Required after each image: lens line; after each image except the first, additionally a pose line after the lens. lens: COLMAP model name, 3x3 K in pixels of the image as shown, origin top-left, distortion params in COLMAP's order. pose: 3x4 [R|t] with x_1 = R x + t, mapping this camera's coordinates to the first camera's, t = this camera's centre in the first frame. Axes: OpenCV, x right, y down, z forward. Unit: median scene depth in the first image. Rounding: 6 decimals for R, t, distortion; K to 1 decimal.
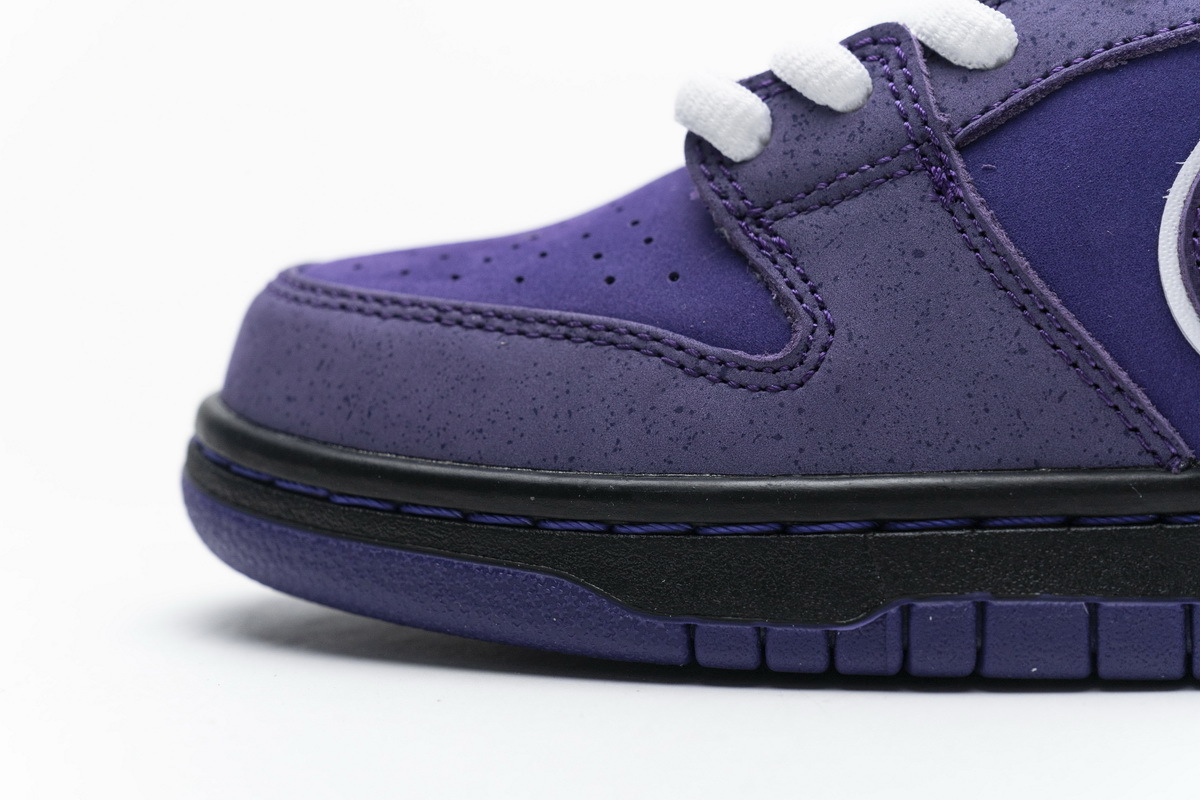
lens RADIAL K [[2275.1, 0, 600.2], [0, 2275.1, 395.2], [0, 0, 1]] dist [0.029534, 0.000000]
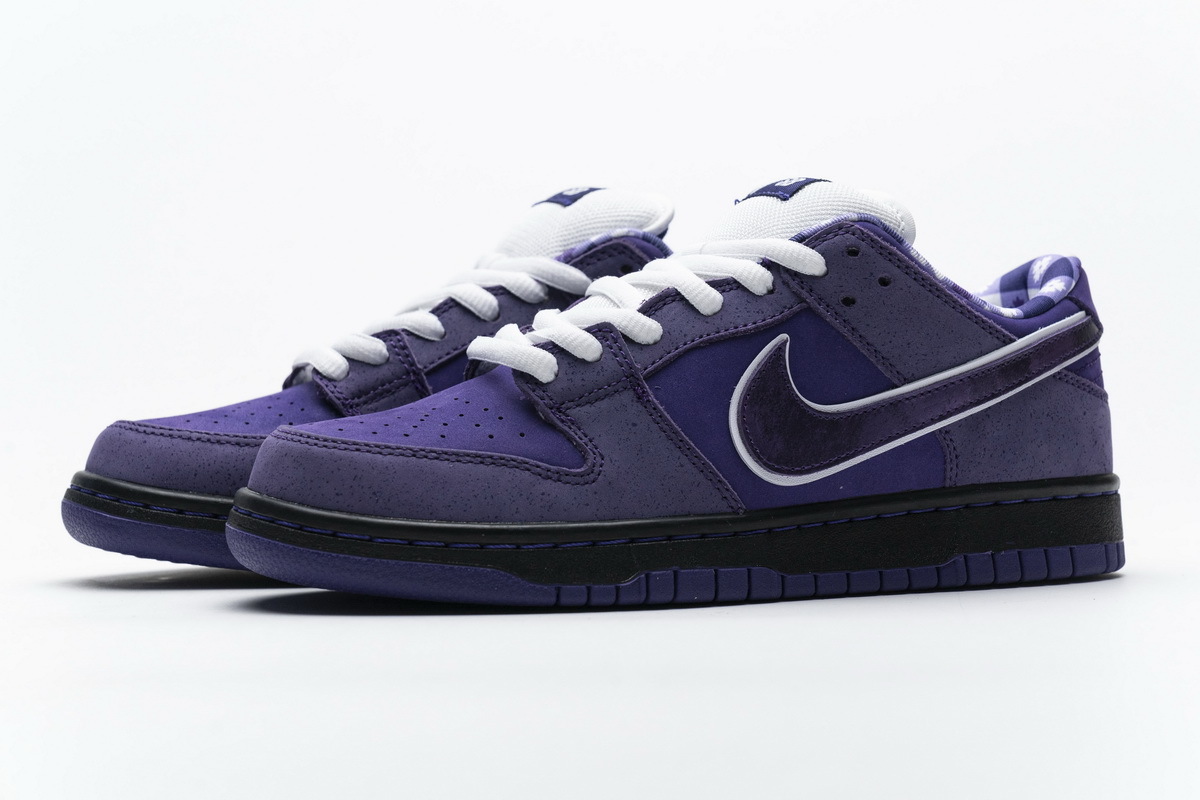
lens RADIAL K [[2275.1, 0, 595.9], [0, 2275.1, 403.9], [0, 0, 1]] dist [0.029534, 0.000000]
pose [[0.884171, -0.000944, 0.467163, -0.979090], [0.025355, 0.998621, -0.045970, 0.022555], [-0.466475, 0.052491, 0.882975, -1.034375]]
